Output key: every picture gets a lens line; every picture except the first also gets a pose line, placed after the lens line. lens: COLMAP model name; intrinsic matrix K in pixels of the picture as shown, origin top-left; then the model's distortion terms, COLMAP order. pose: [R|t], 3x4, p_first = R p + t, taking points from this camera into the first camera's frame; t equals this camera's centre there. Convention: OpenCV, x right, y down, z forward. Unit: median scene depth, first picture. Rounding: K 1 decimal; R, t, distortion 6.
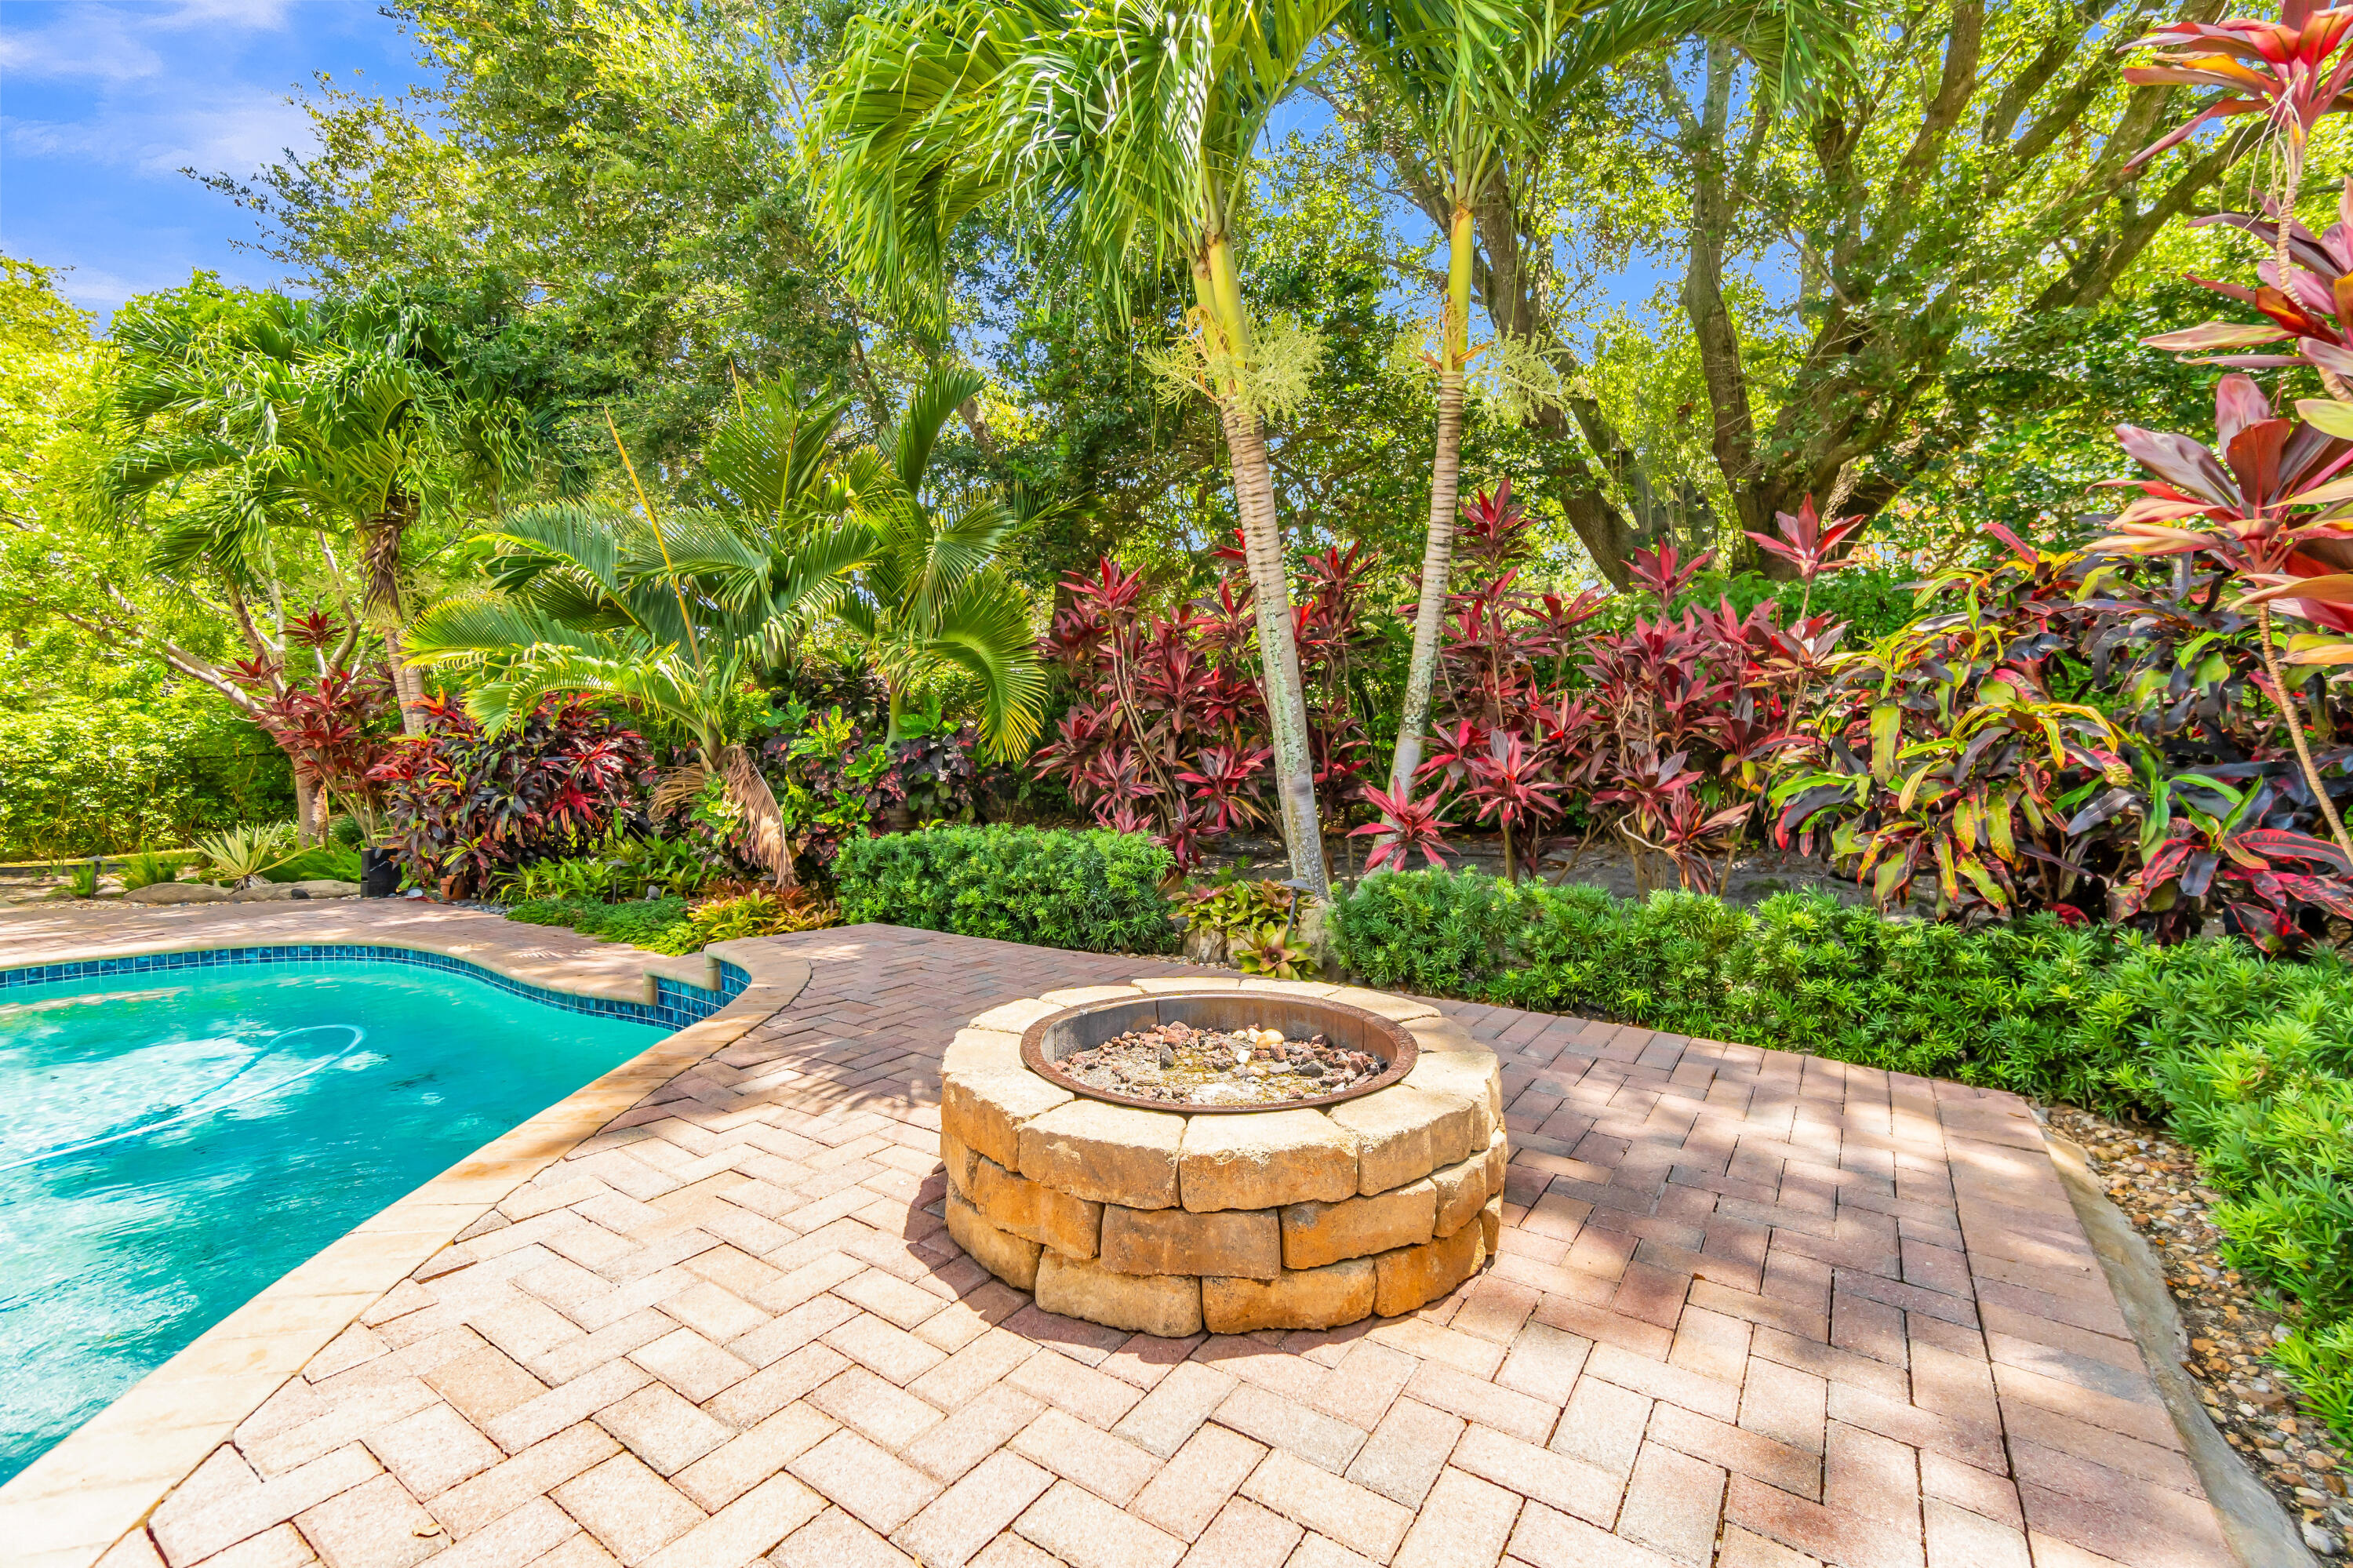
lens RADIAL K [[975.9, 0, 1176.5], [0, 975.9, 784.0], [0, 0, 1]] dist [0.000666, 0.000191]
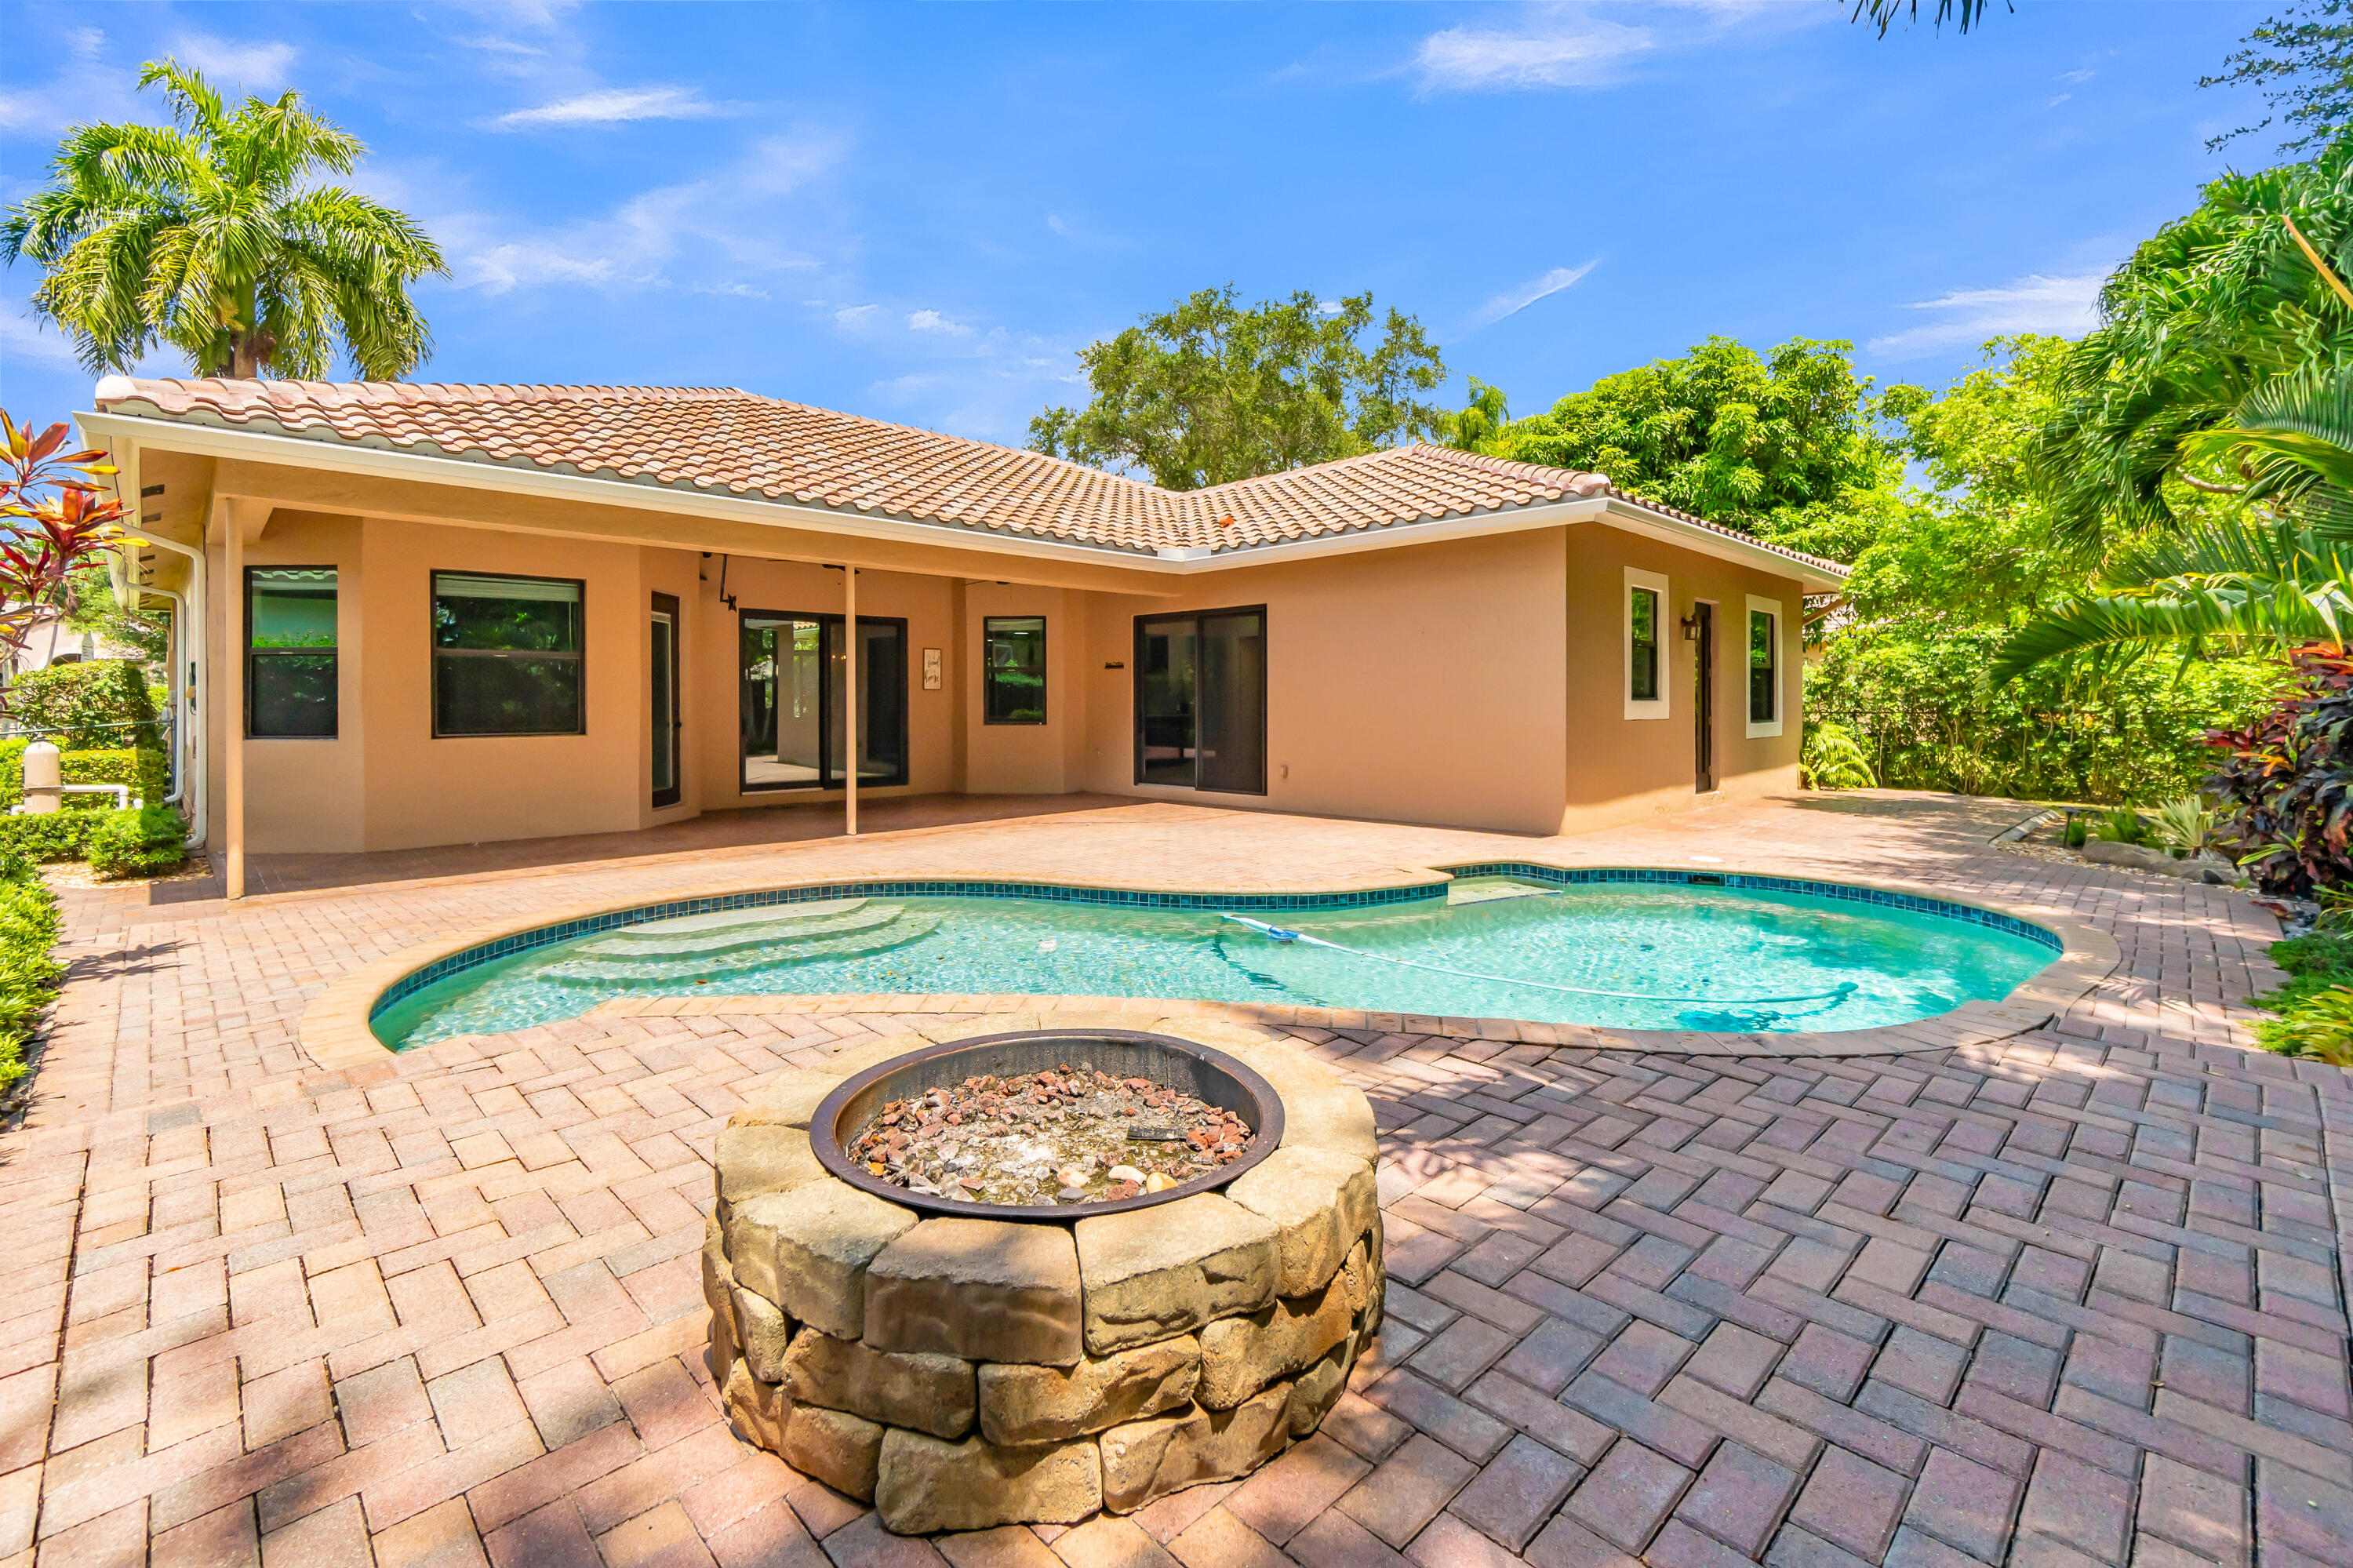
lens RADIAL K [[1052.1, 0, 1174.7], [0, 1052.1, 734.5], [0, 0, 1]] dist [0.000094, 0.000376]
pose [[-0.200441, 0.035112, -0.979076, 0.228896], [-0.029048, 0.998705, 0.041763, -0.027397], [0.979275, 0.036811, -0.199161, 0.320575]]
